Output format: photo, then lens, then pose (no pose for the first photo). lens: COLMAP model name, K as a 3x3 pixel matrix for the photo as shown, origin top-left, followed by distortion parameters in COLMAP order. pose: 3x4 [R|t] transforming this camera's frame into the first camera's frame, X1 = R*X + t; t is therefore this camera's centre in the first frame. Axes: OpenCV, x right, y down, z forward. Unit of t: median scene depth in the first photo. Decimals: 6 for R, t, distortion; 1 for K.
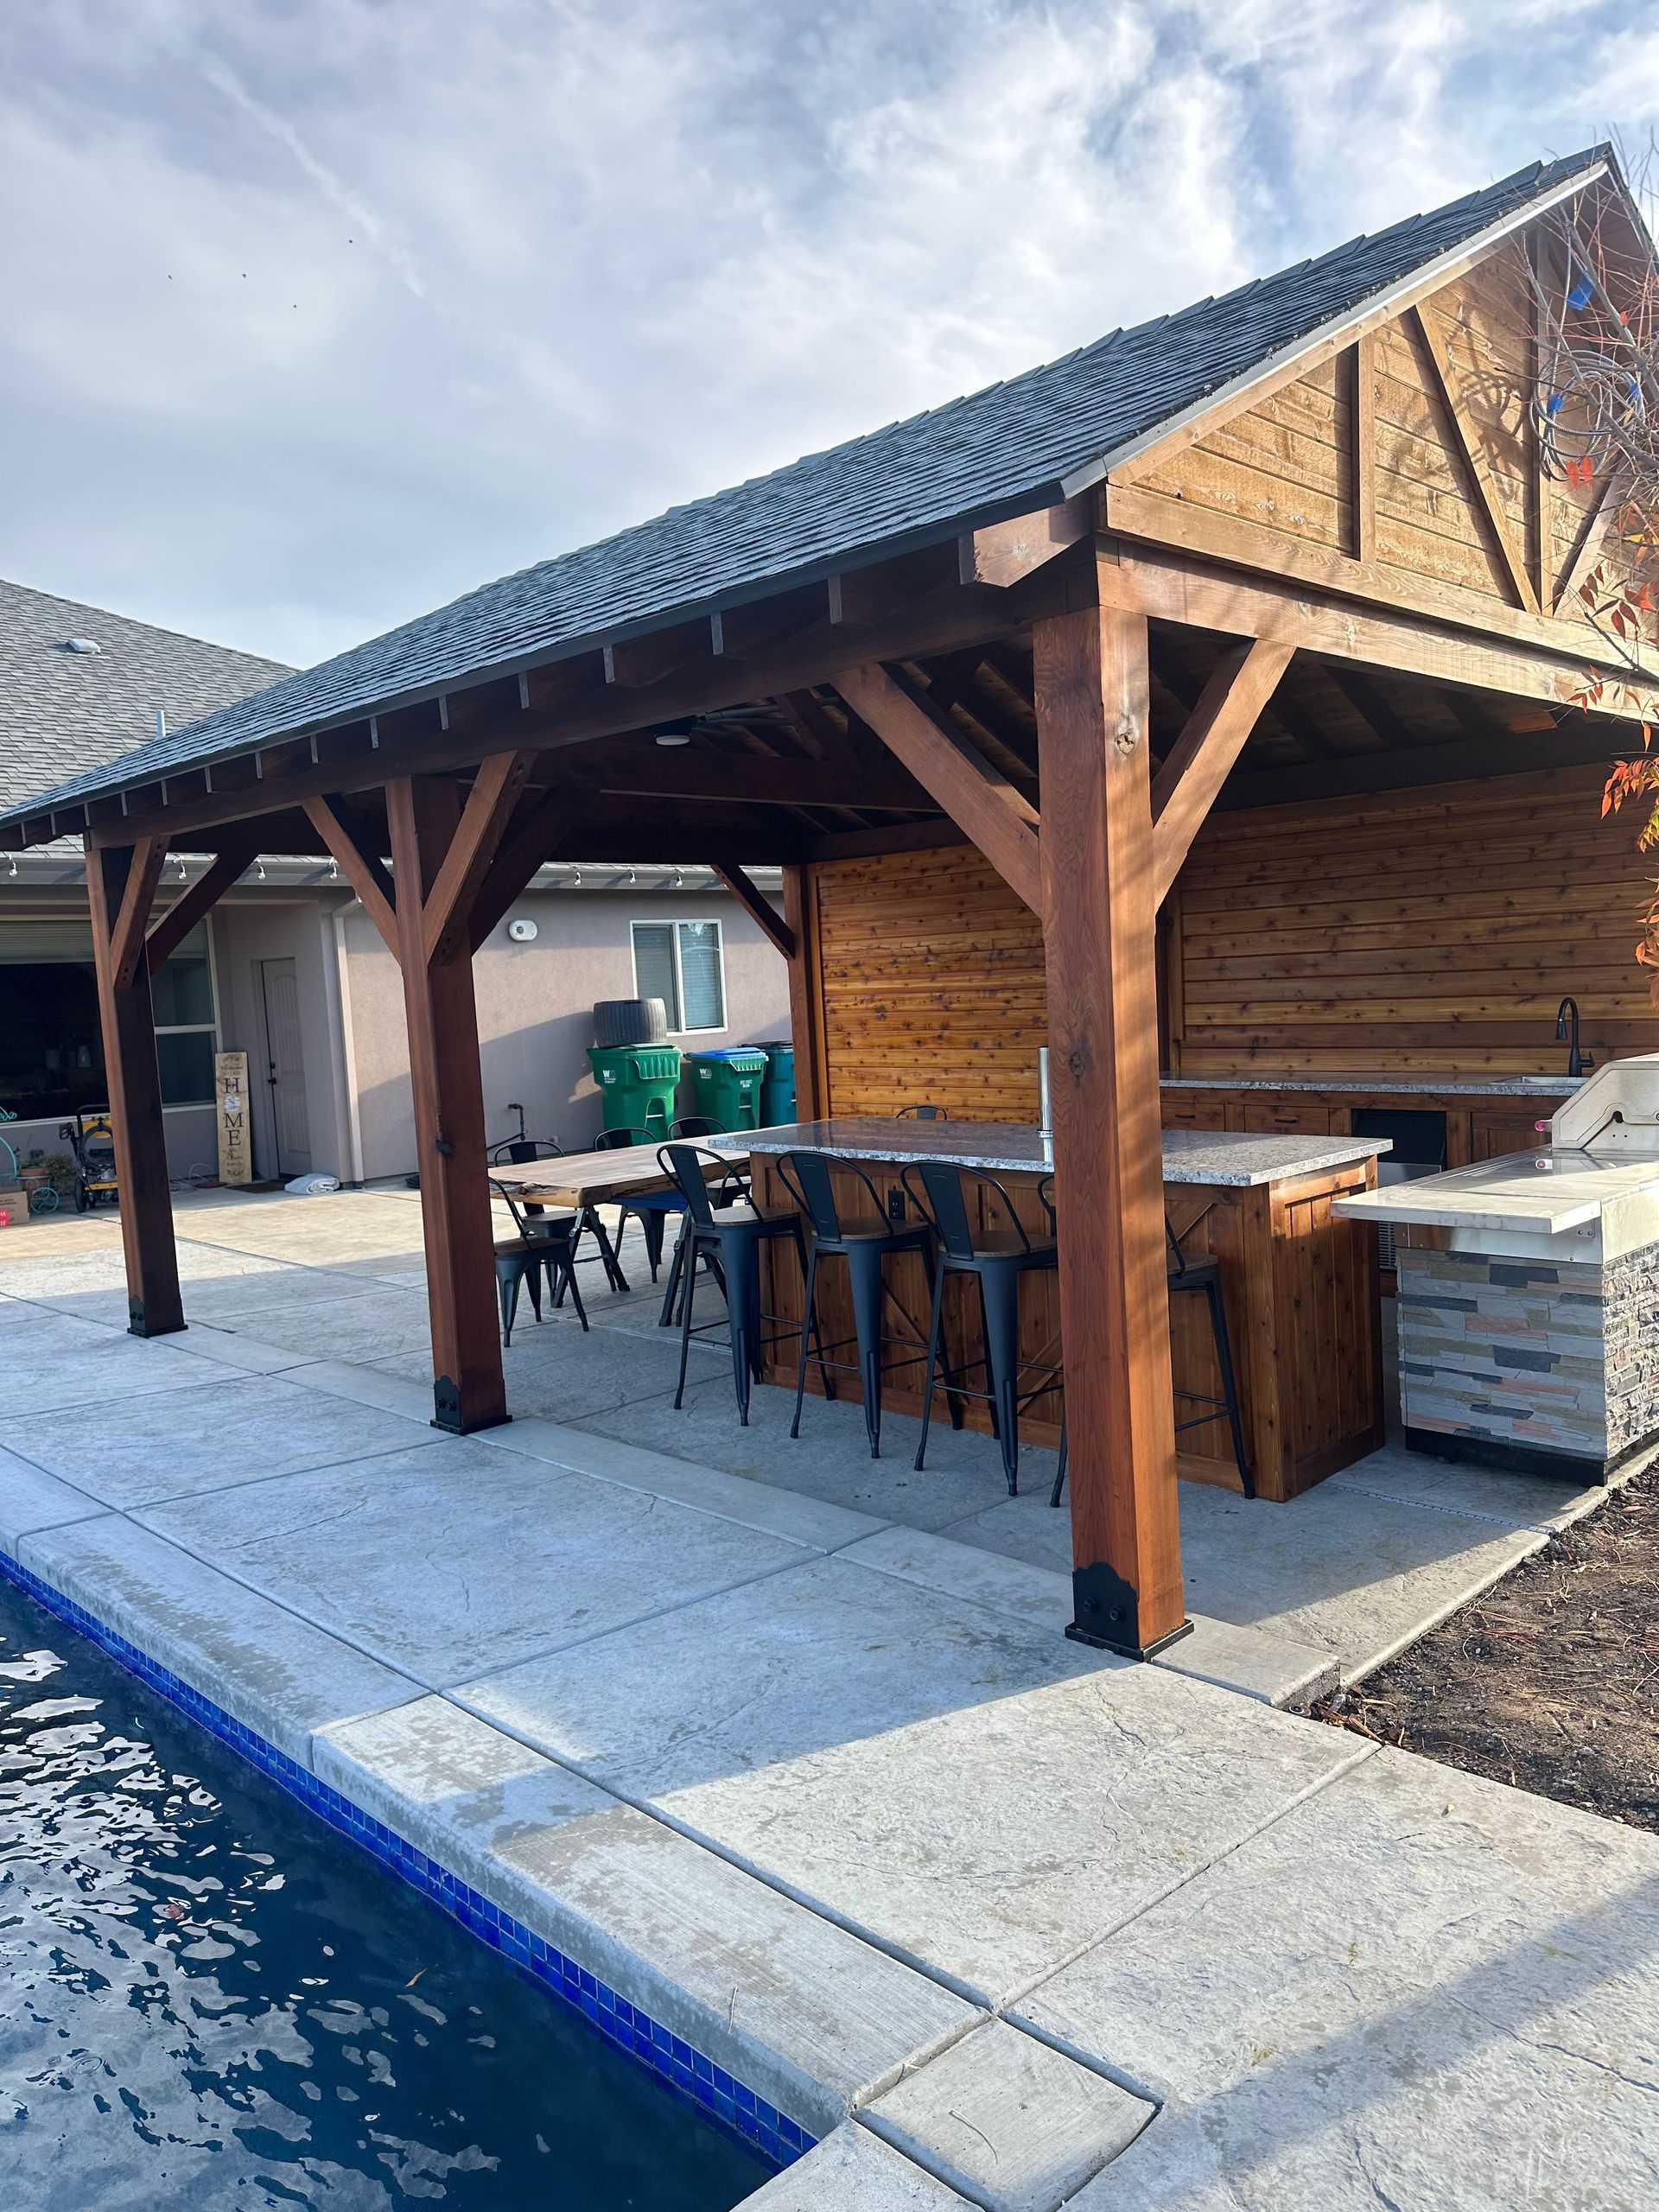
lens RADIAL K [[1543.2, 0, 834.1], [0, 1543.2, 1097.6], [0, 0, 1]] dist [0.083935, -0.004871]
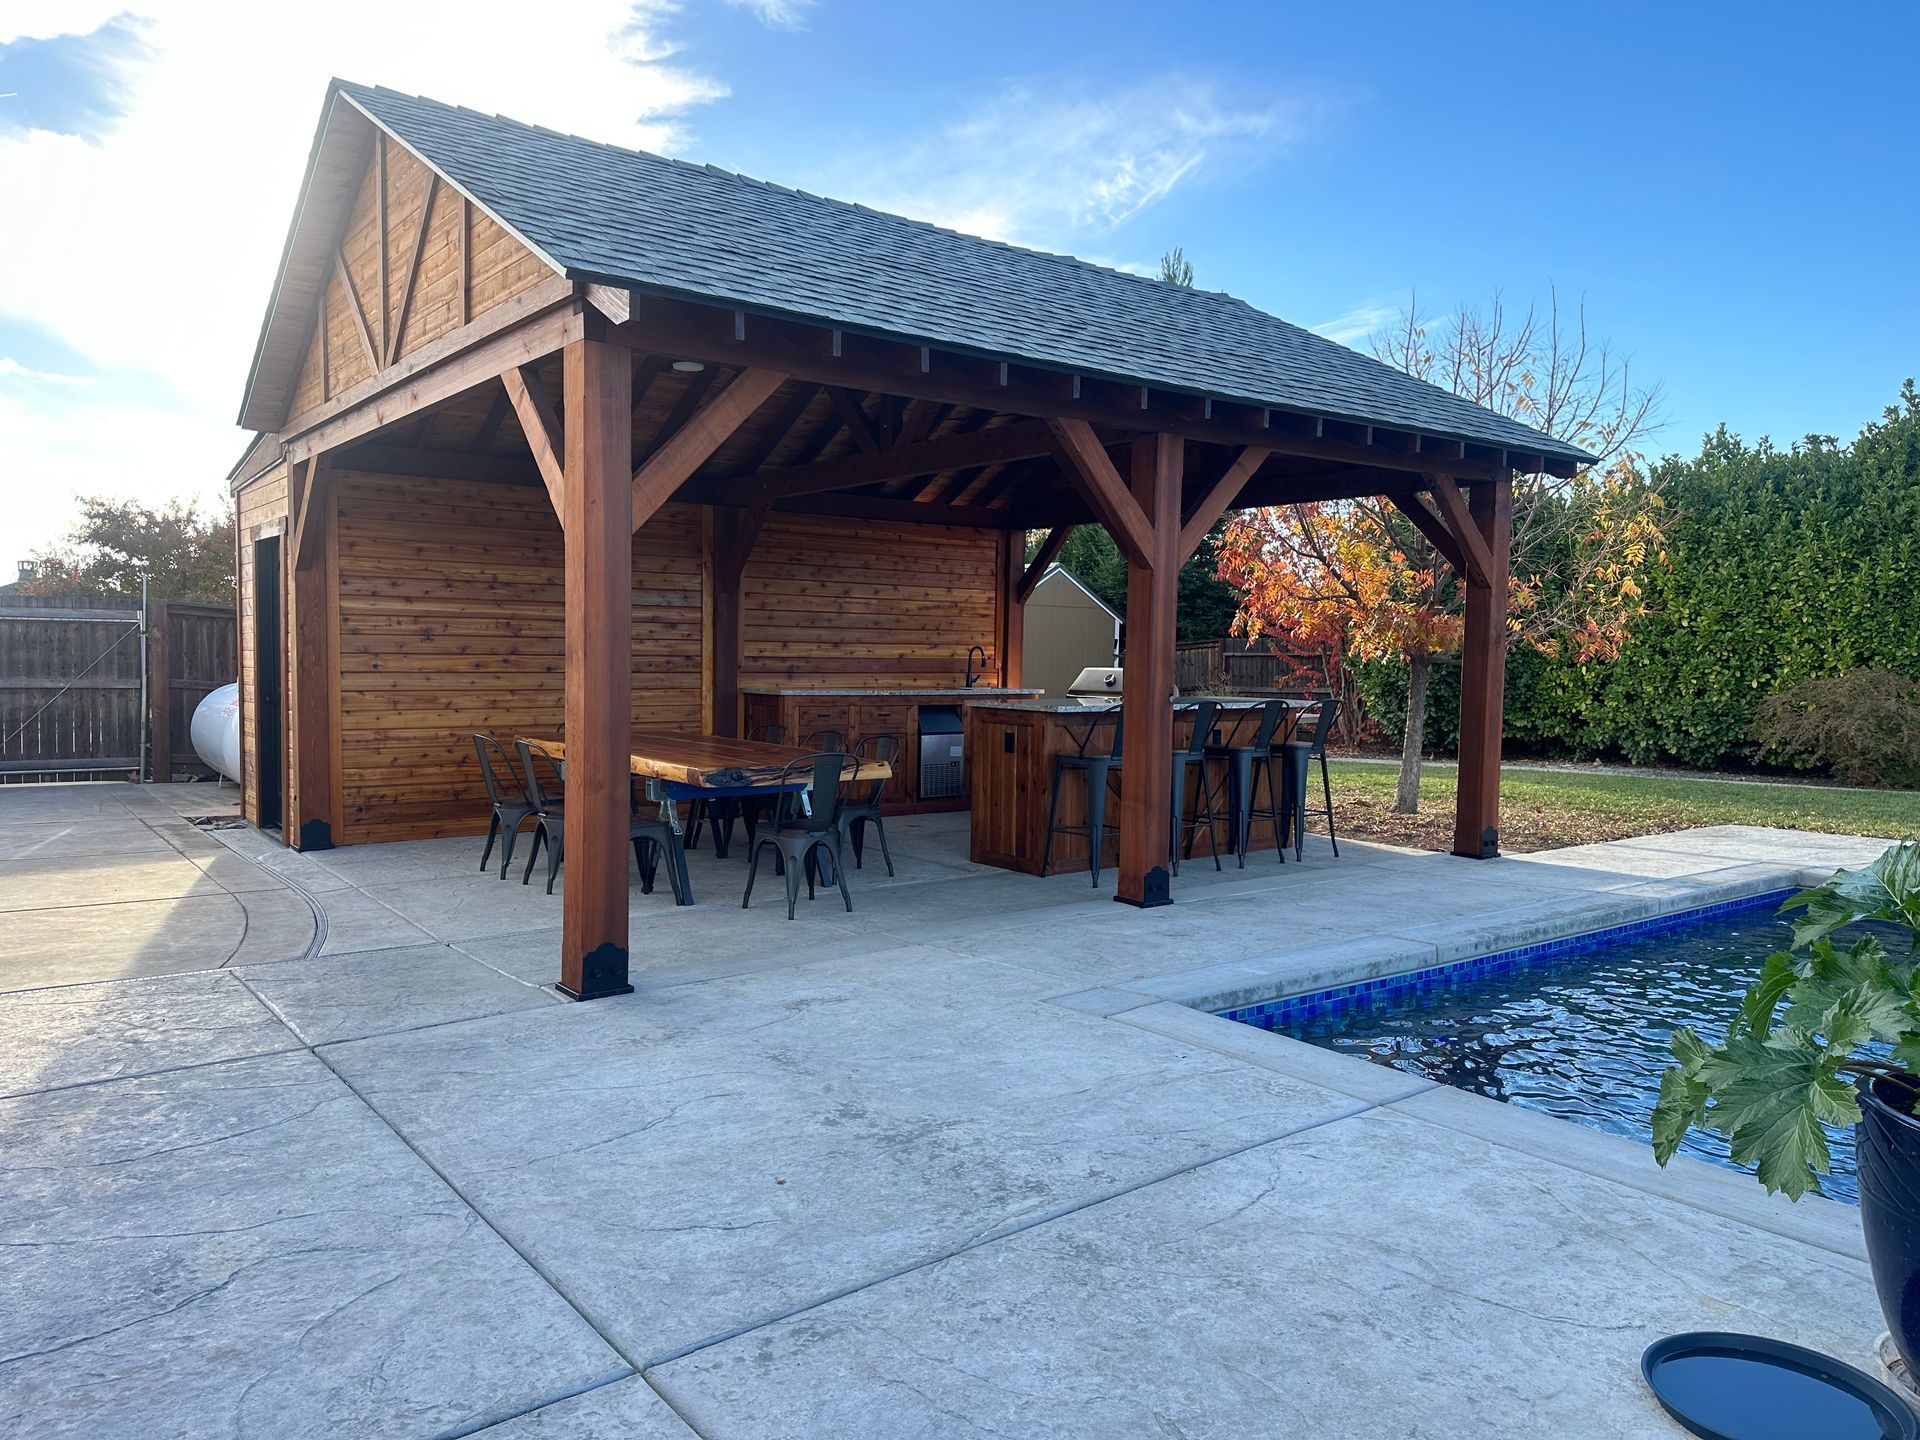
lens RADIAL K [[1339.5, 0, 964.9], [0, 1339.5, 724.5], [0, 0, 1]] dist [0.083935, -0.004871]
pose [[0.103235, -0.001715, 0.994656, -1.003727], [0.061897, 0.998071, -0.004704, 0.034204], [-0.992729, 0.062051, 0.103142, 0.717864]]
